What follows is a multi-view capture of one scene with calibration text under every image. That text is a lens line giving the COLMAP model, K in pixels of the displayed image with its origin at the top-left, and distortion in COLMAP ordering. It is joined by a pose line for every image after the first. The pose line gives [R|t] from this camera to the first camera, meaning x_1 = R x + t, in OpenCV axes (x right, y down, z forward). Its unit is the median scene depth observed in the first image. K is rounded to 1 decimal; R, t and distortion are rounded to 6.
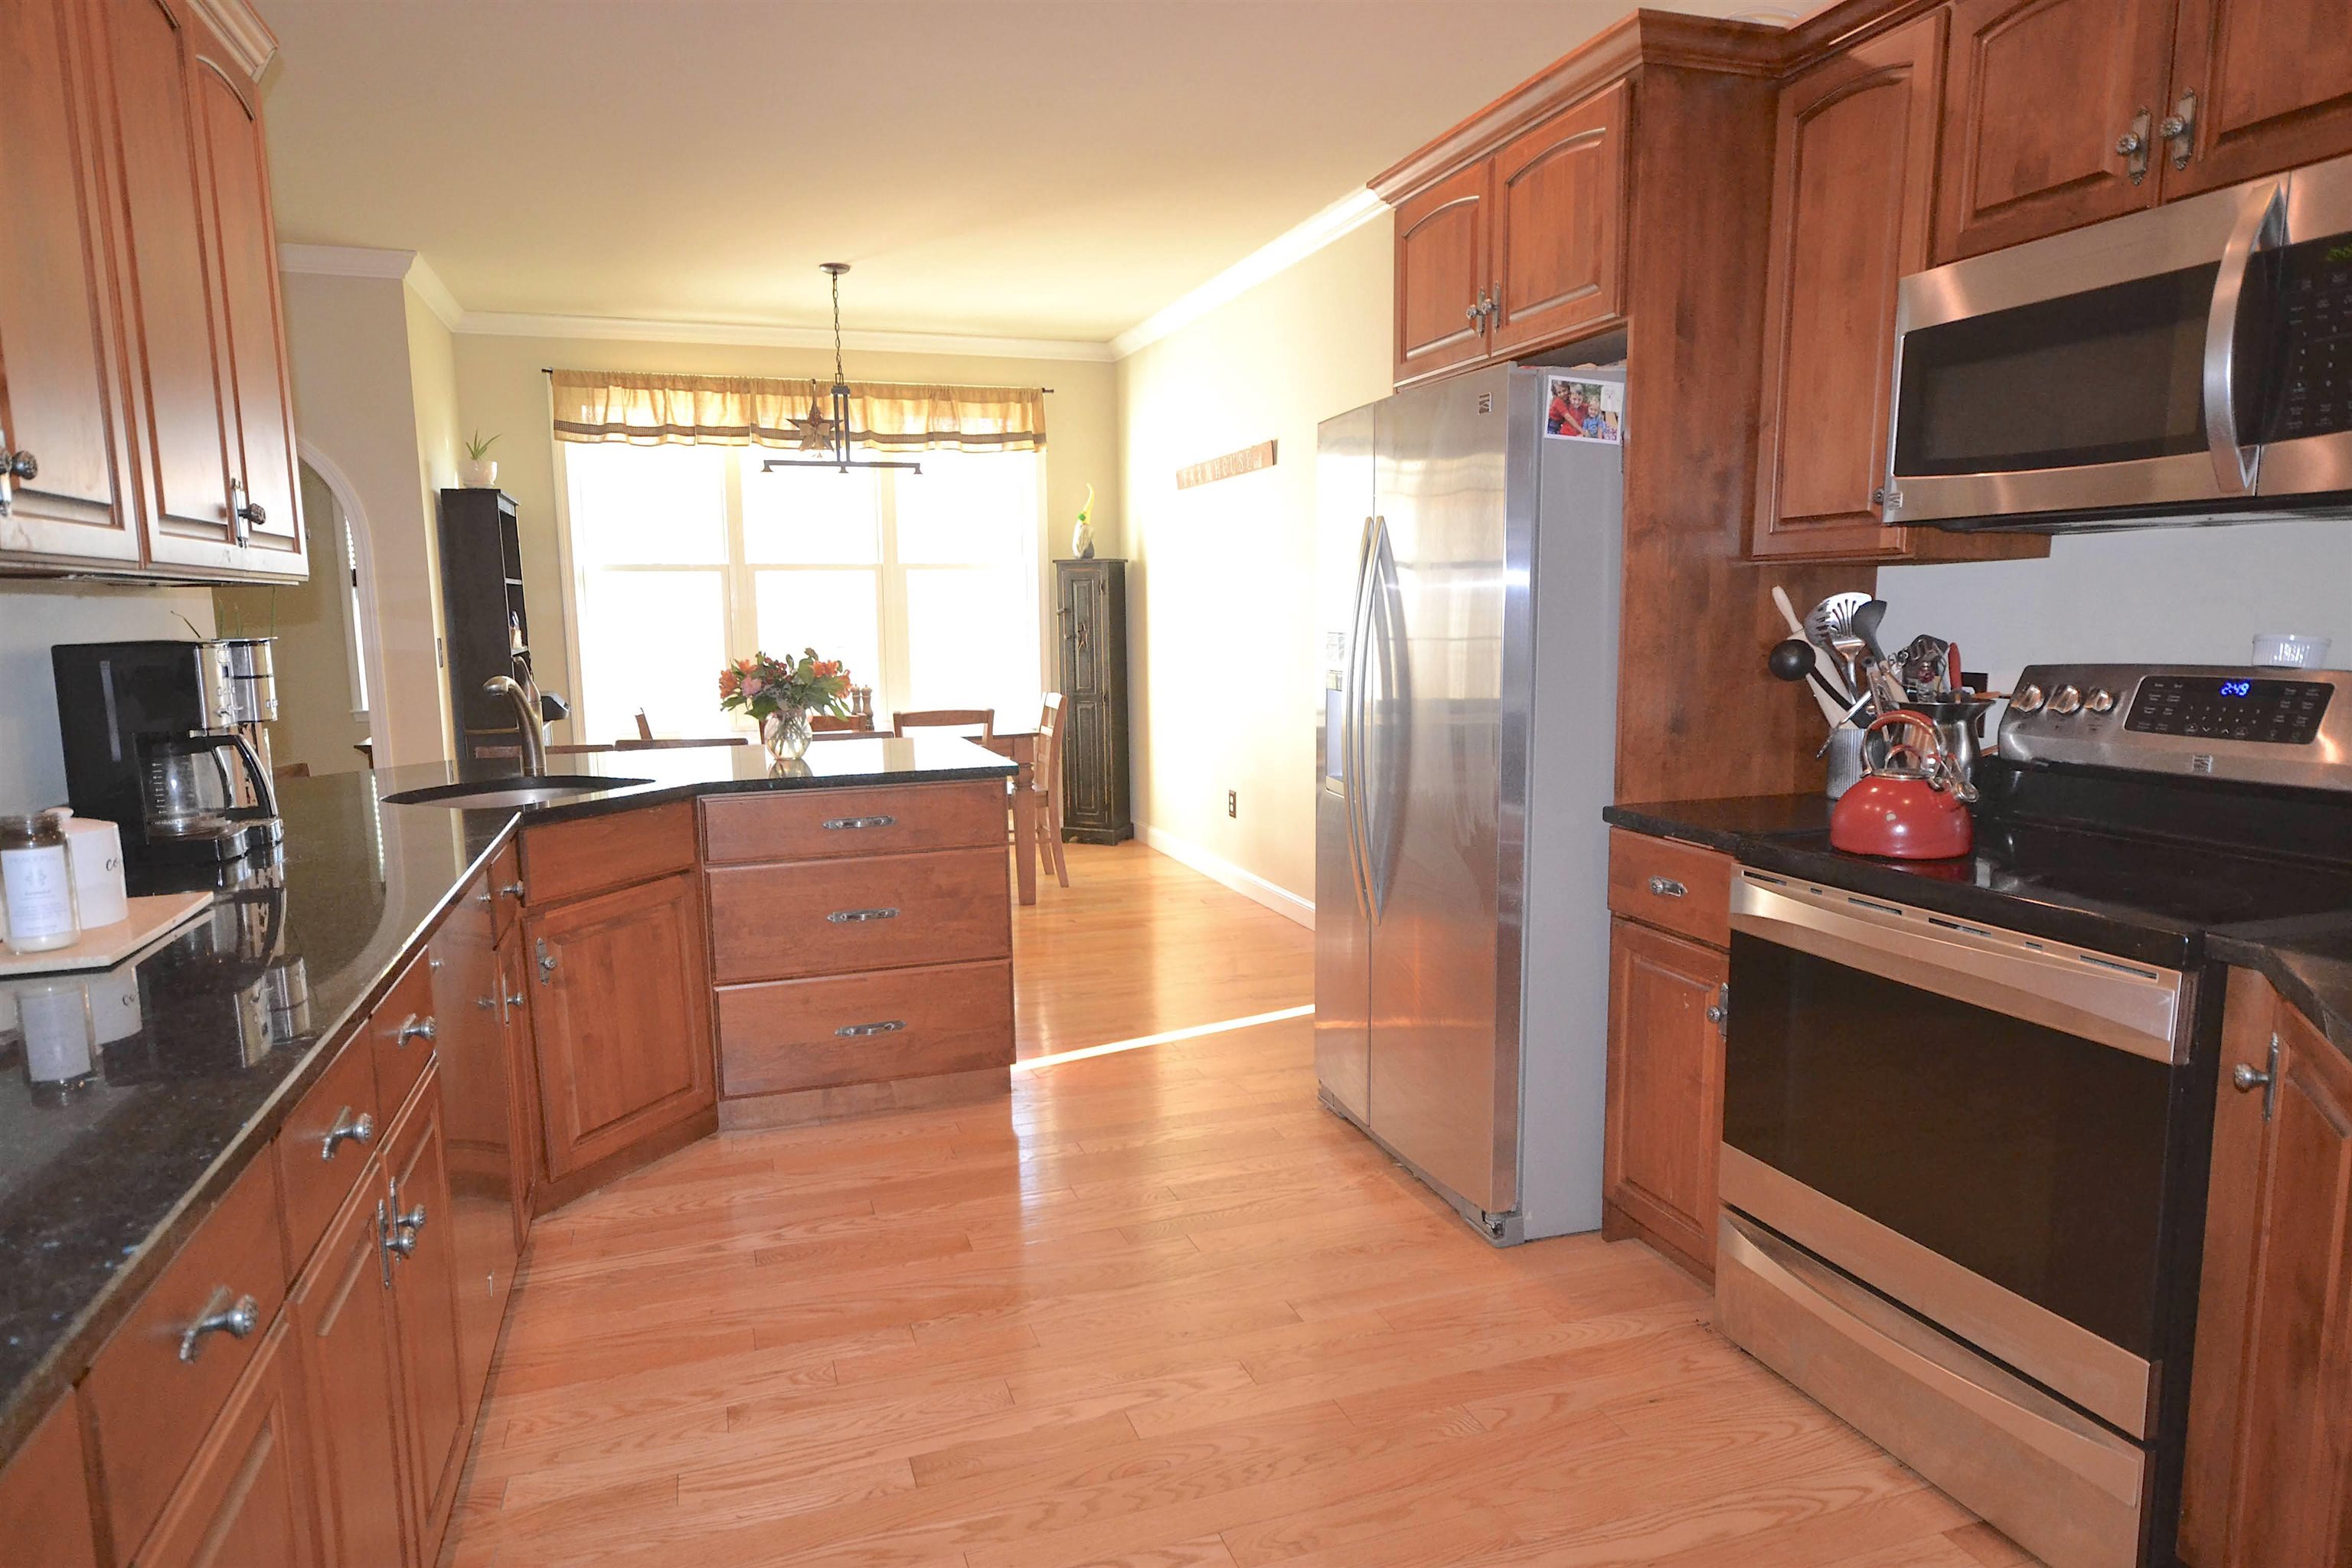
lens RADIAL K [[1408.9, 0, 1179.5], [0, 1408.9, 798.2], [0, 0, 1]] dist [0.024006, 0.000415]
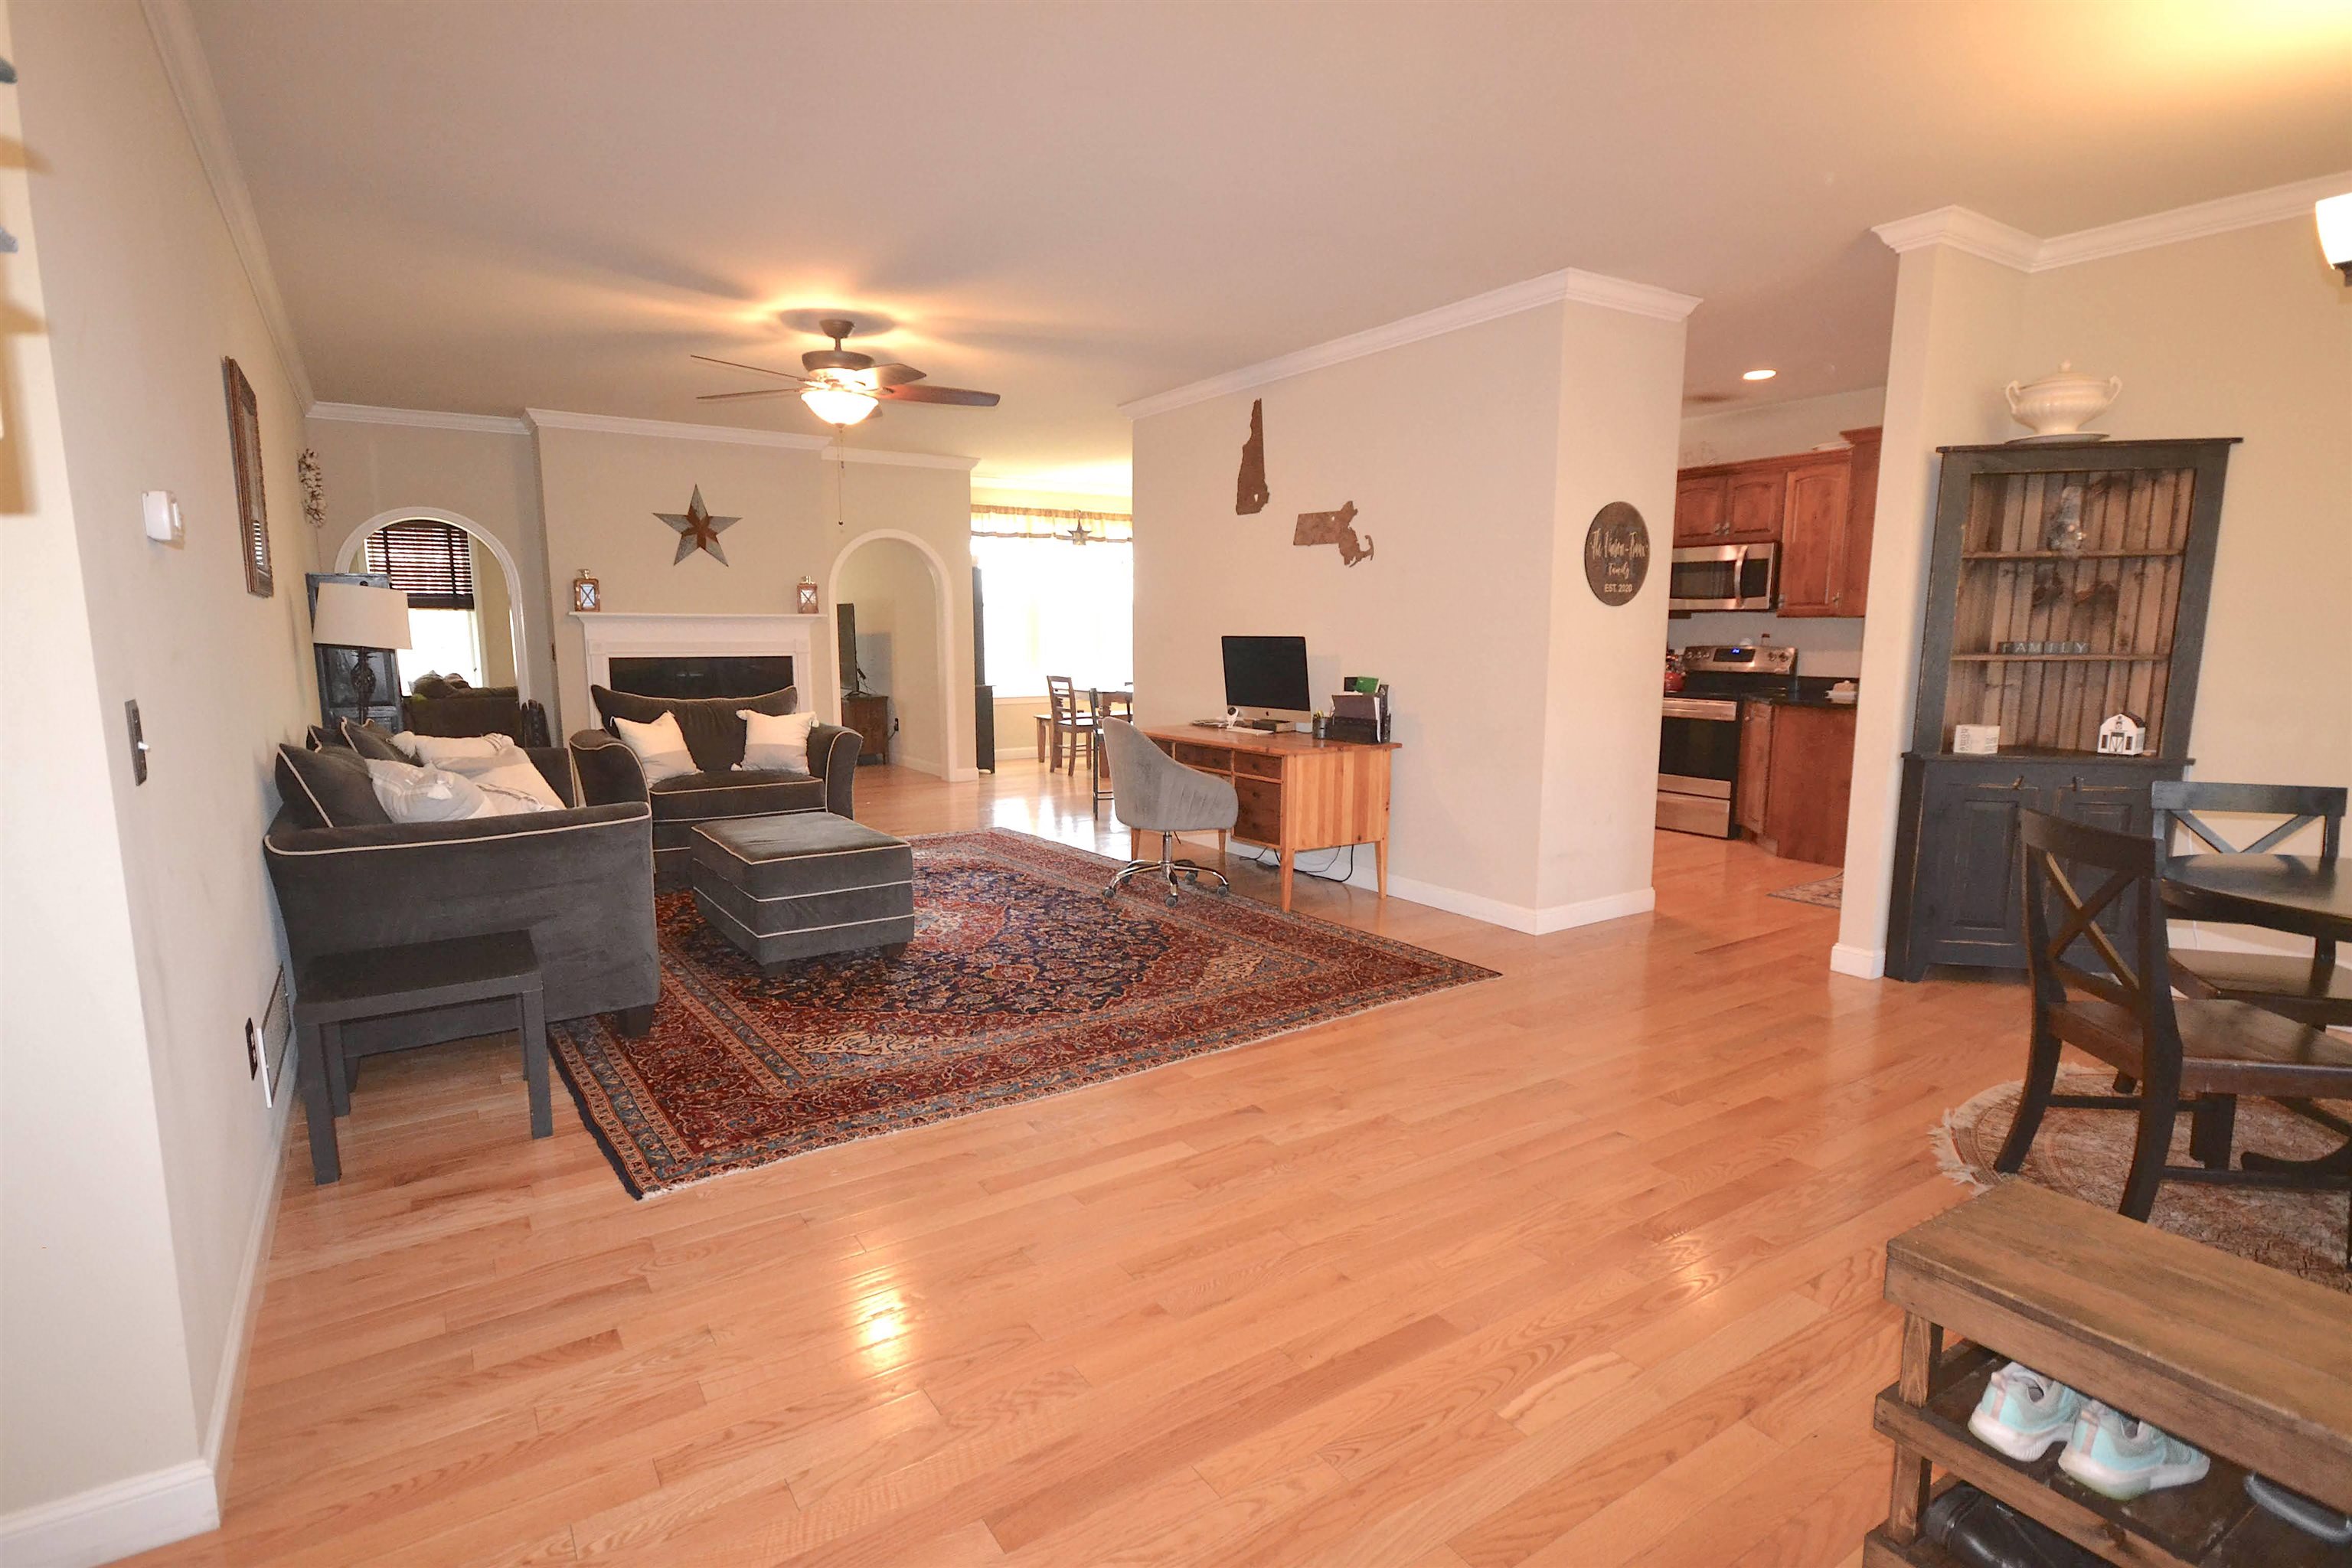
lens RADIAL K [[1185.2, 0, 1162.6], [0, 1185.2, 795.5], [0, 0, 1]] dist [0.001498, 0.000075]
pose [[0.968812, -0.020703, 0.246931, -0.720000], [0.020057, 0.999786, 0.005131, 0.120533], [-0.246984, -0.000018, 0.969019, -0.801549]]
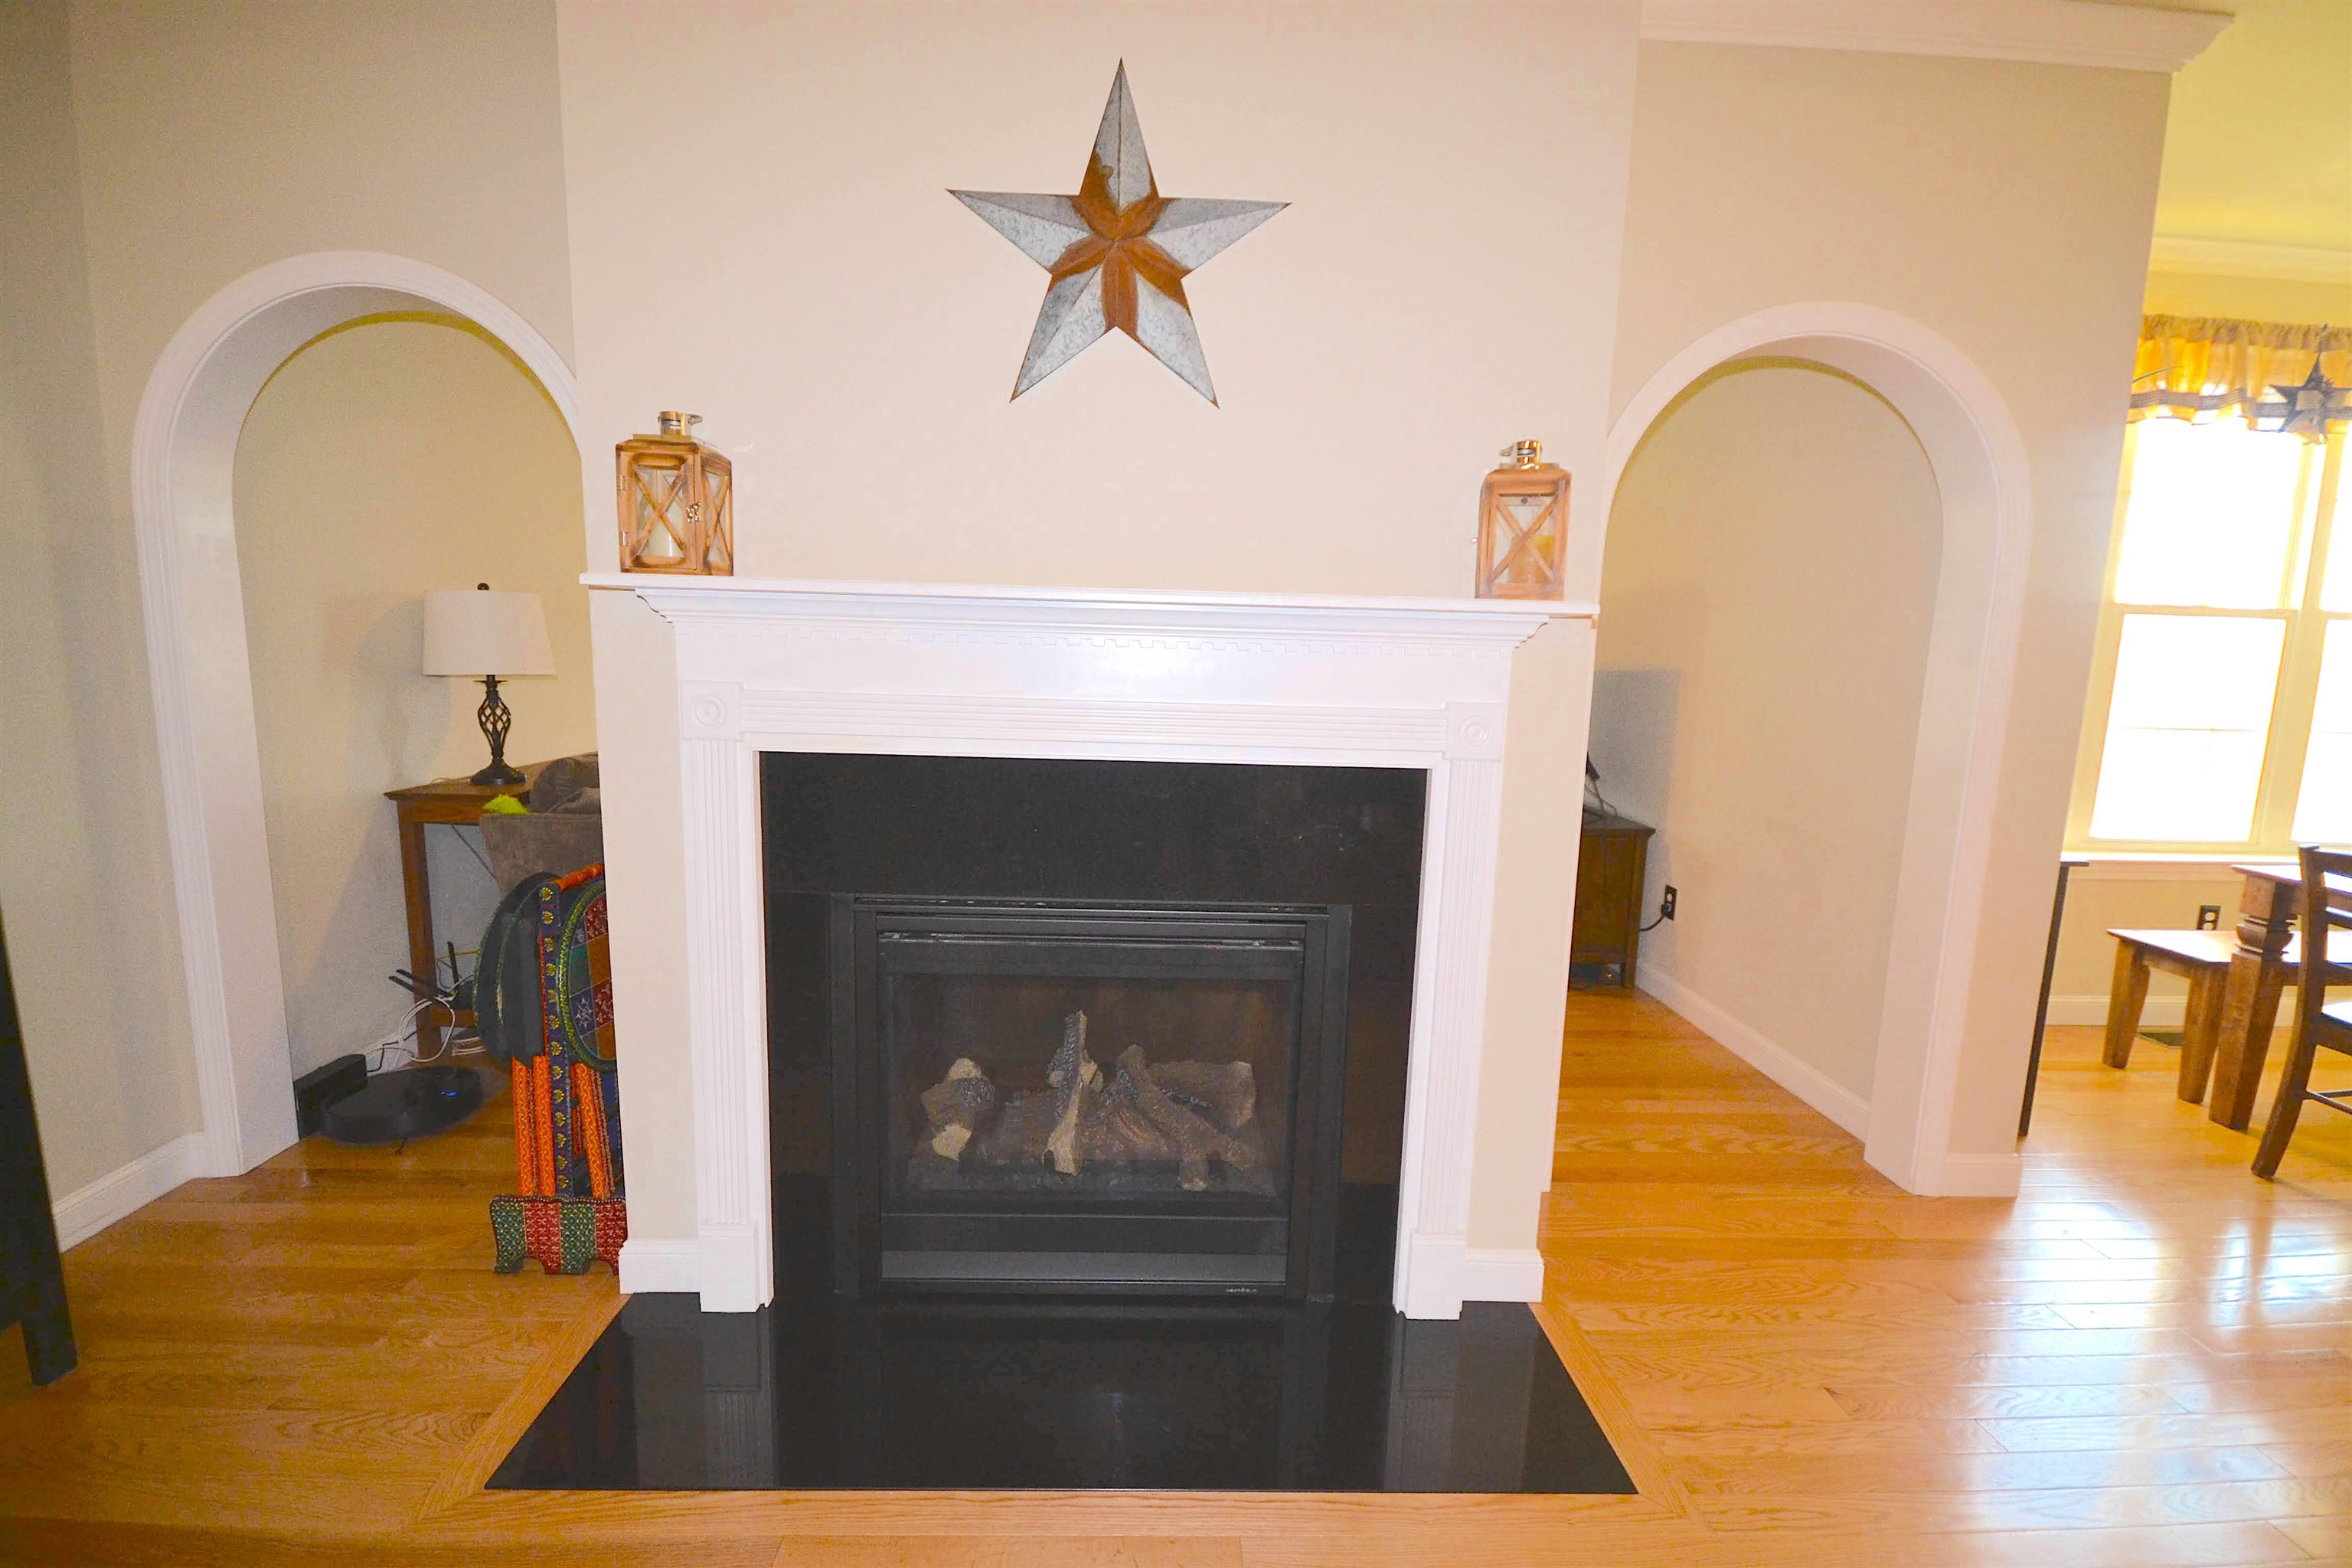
lens RADIAL K [[1070.6, 0, 1157.6], [0, 1070.6, 806.3], [0, 0, 1]] dist [-0.014966, -0.001089]
pose [[0.955184, 0.080268, -0.284922, -0.791348], [-0.075752, 0.996765, 0.026855, -0.060253], [0.286156, -0.004068, 0.958174, 0.494284]]
